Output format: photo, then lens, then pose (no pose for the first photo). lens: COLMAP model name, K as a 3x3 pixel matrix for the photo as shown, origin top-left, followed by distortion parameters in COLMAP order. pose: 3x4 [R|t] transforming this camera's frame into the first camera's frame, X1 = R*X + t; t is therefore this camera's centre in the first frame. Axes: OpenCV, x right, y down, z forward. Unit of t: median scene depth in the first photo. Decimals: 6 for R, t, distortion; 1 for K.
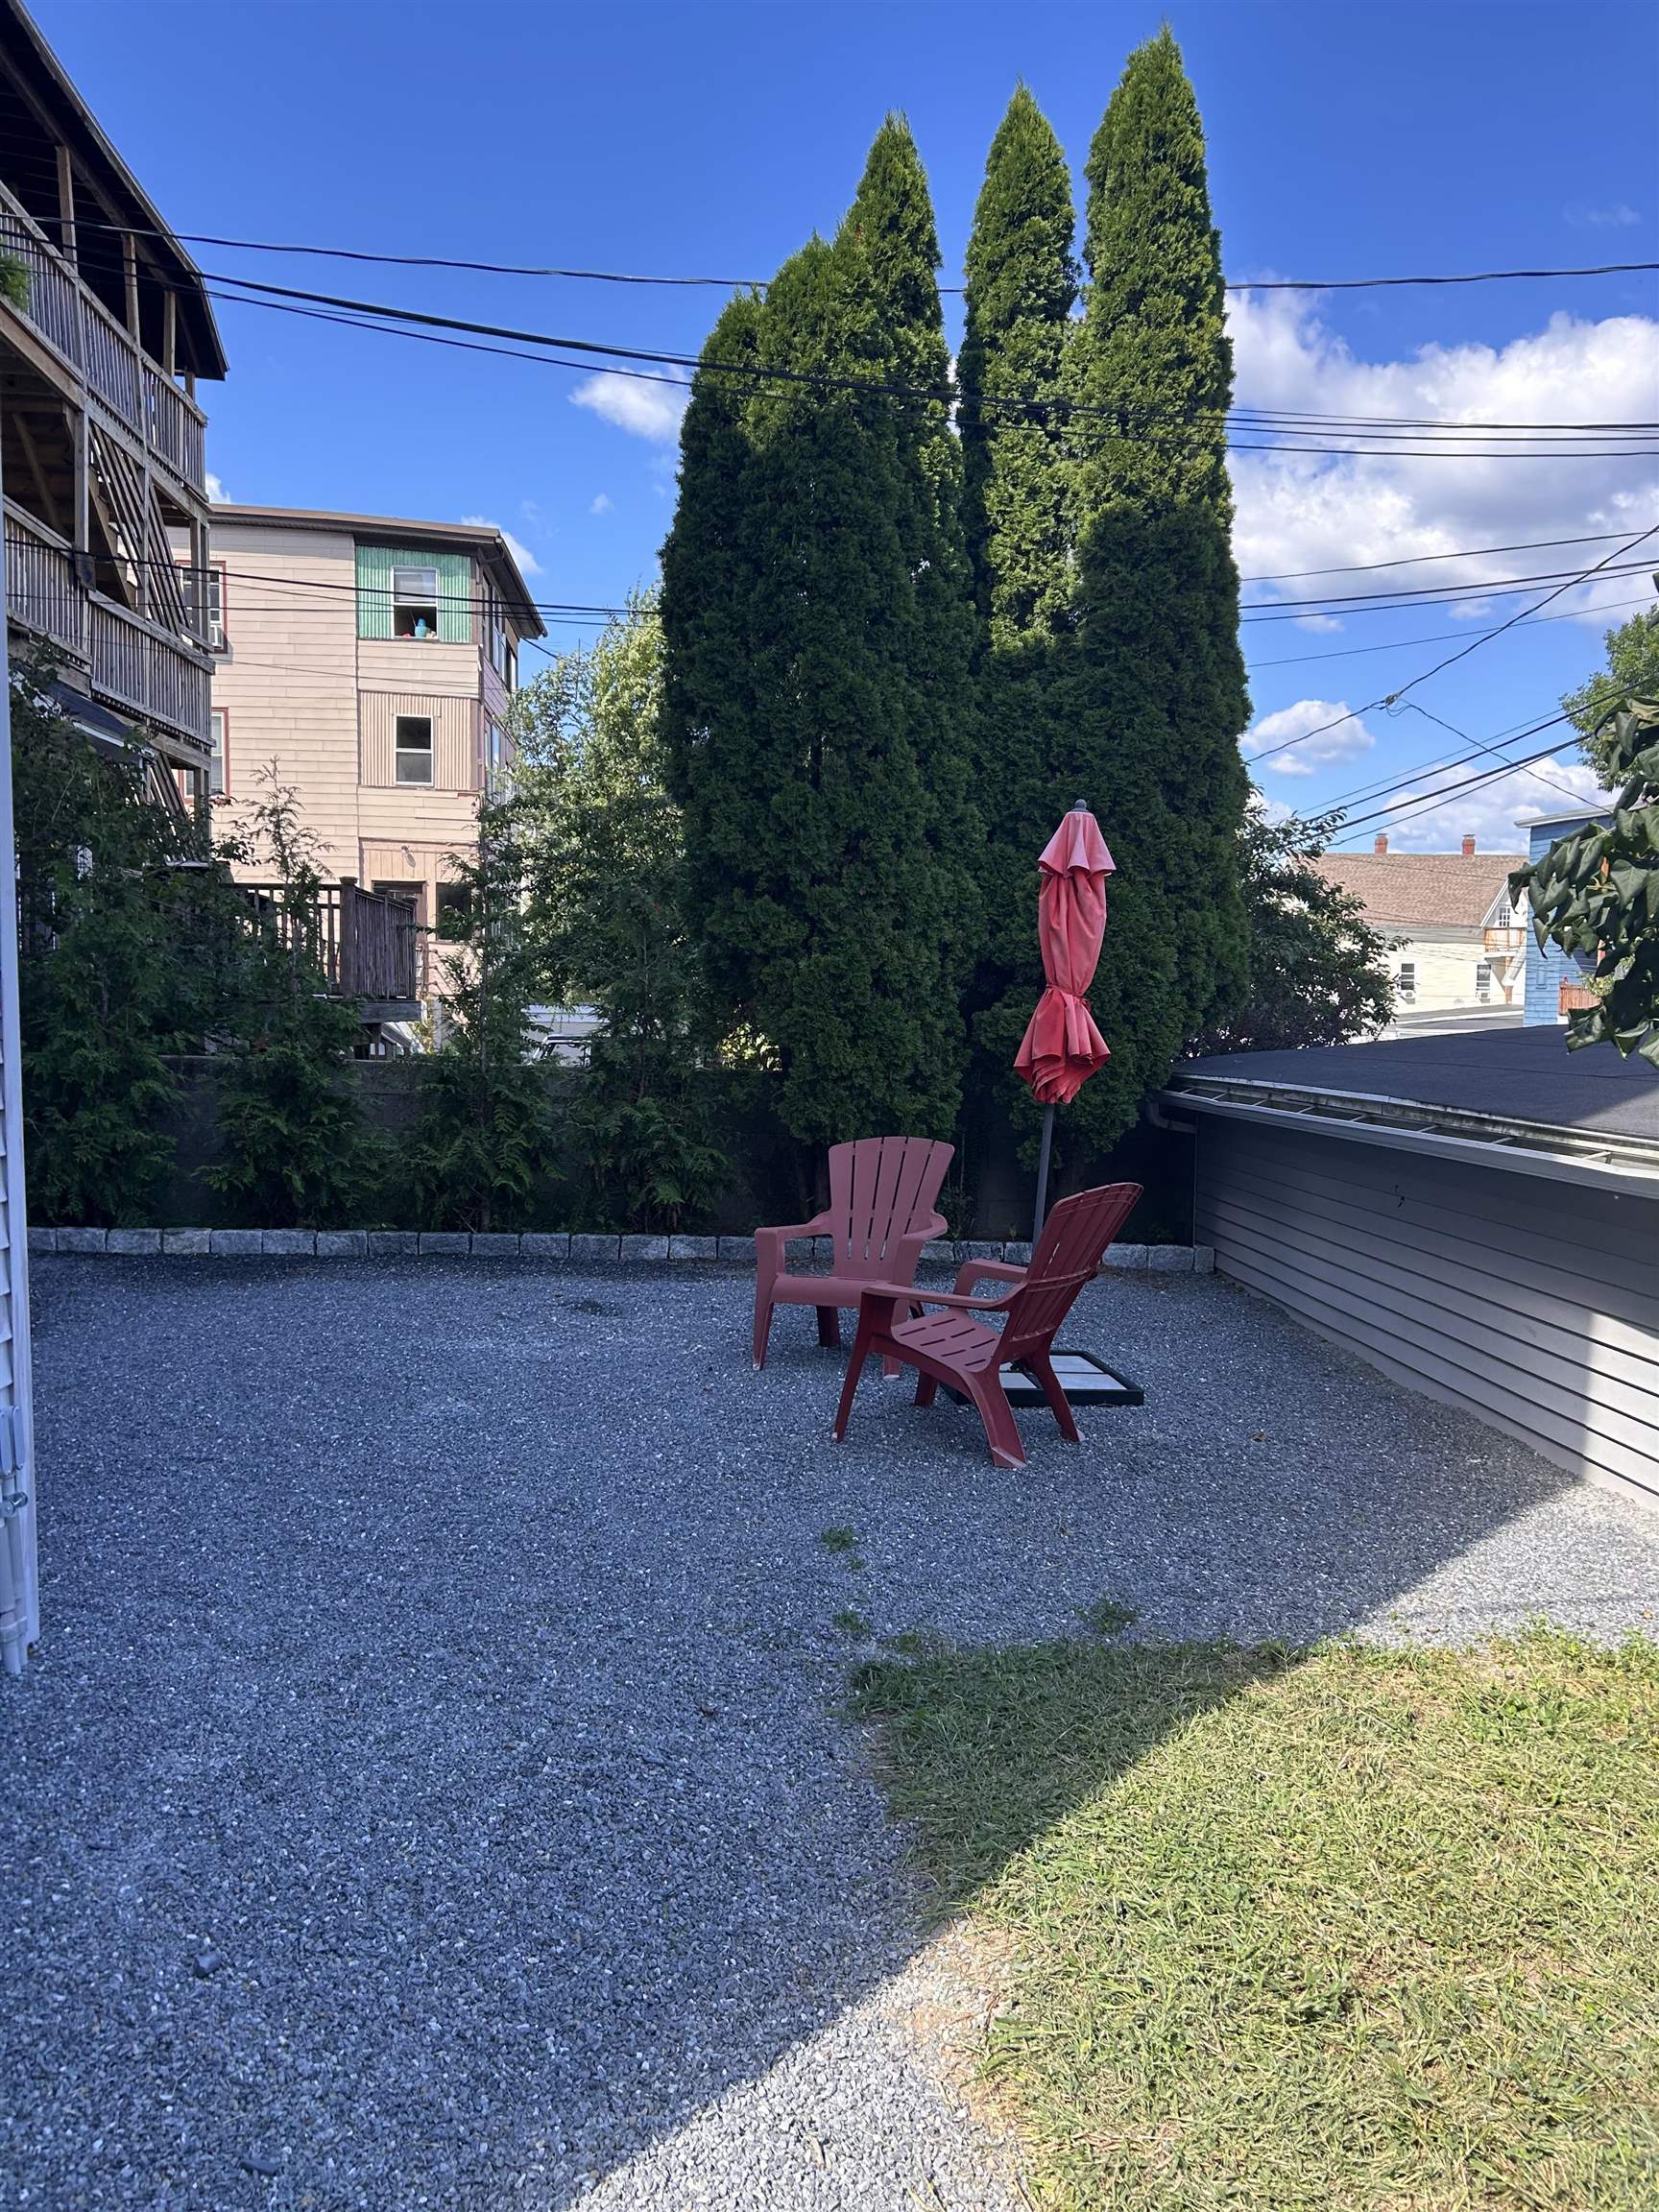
lens RADIAL K [[1726.6, 0, 861.1], [0, 1726.6, 1111.3], [0, 0, 1]] dist [0.105540, -0.161725]
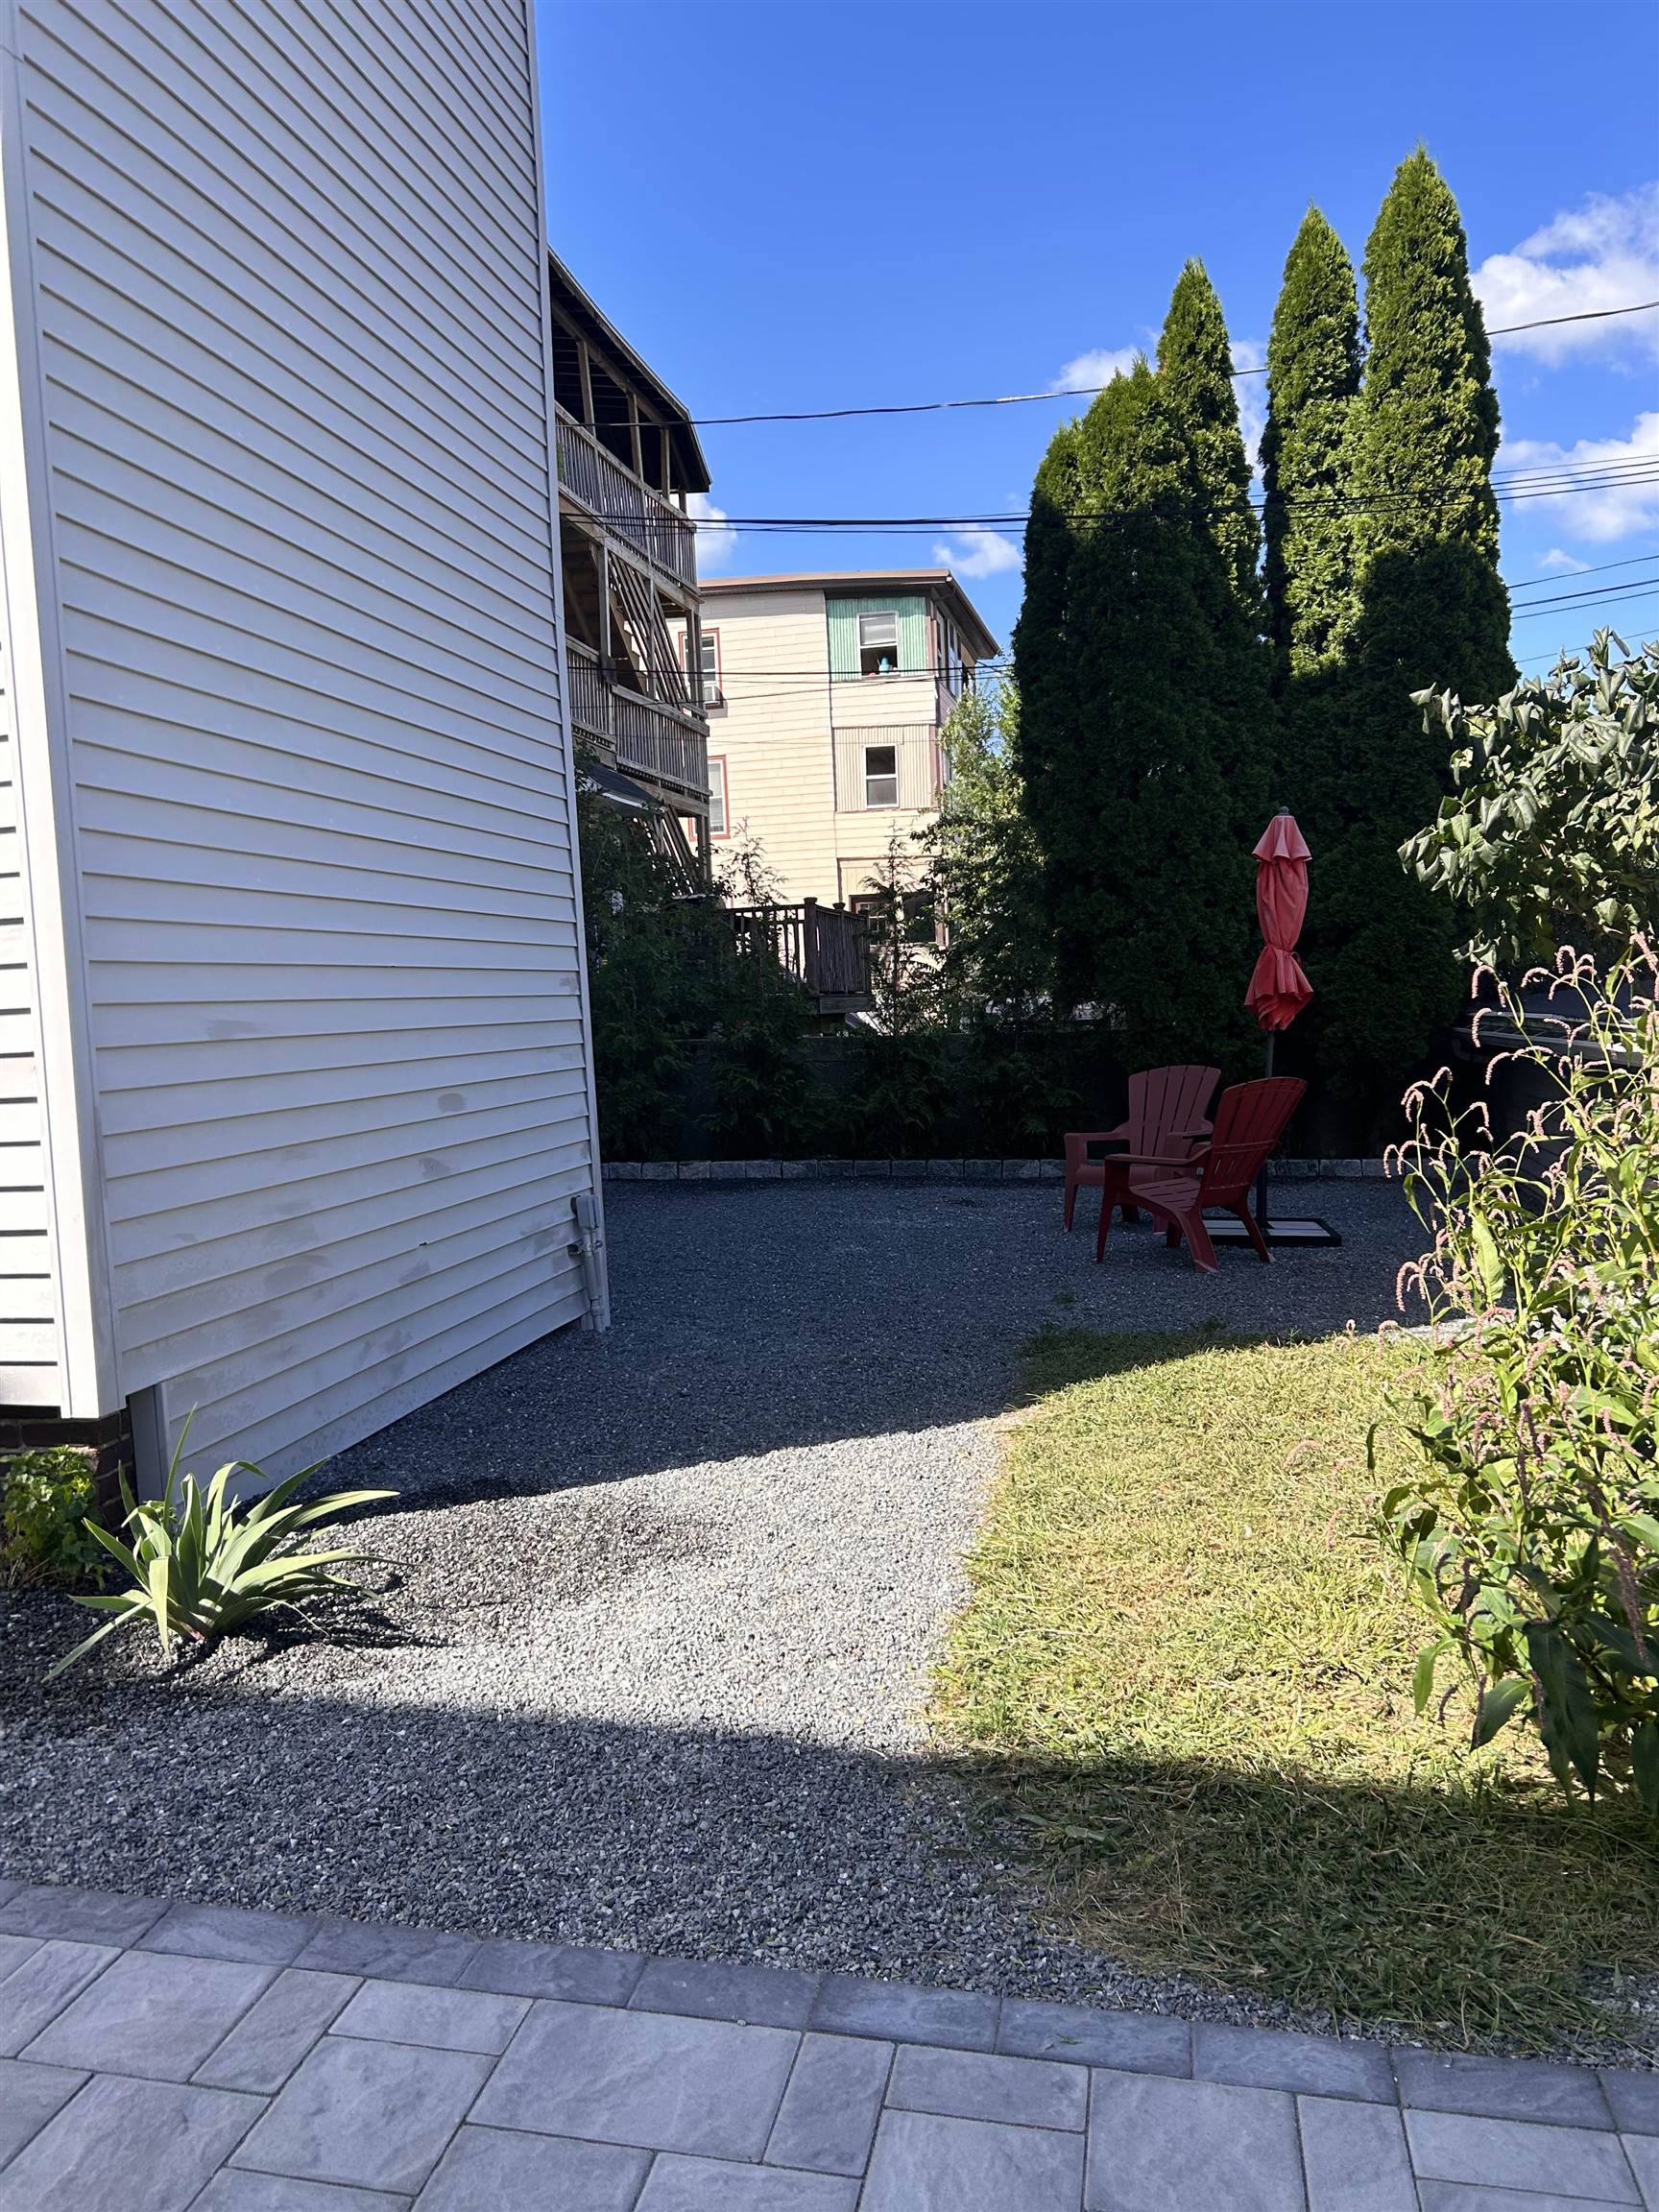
lens RADIAL K [[1653.8, 0, 829.5], [0, 1653.8, 1106.0], [0, 0, 1]] dist [-0.001565, 0.001927]
pose [[0.956487, -0.036622, -0.289467, 0.093150], [0.038131, 0.999273, -0.000427, 0.026034], [0.289272, -0.010630, 0.957188, -0.213285]]
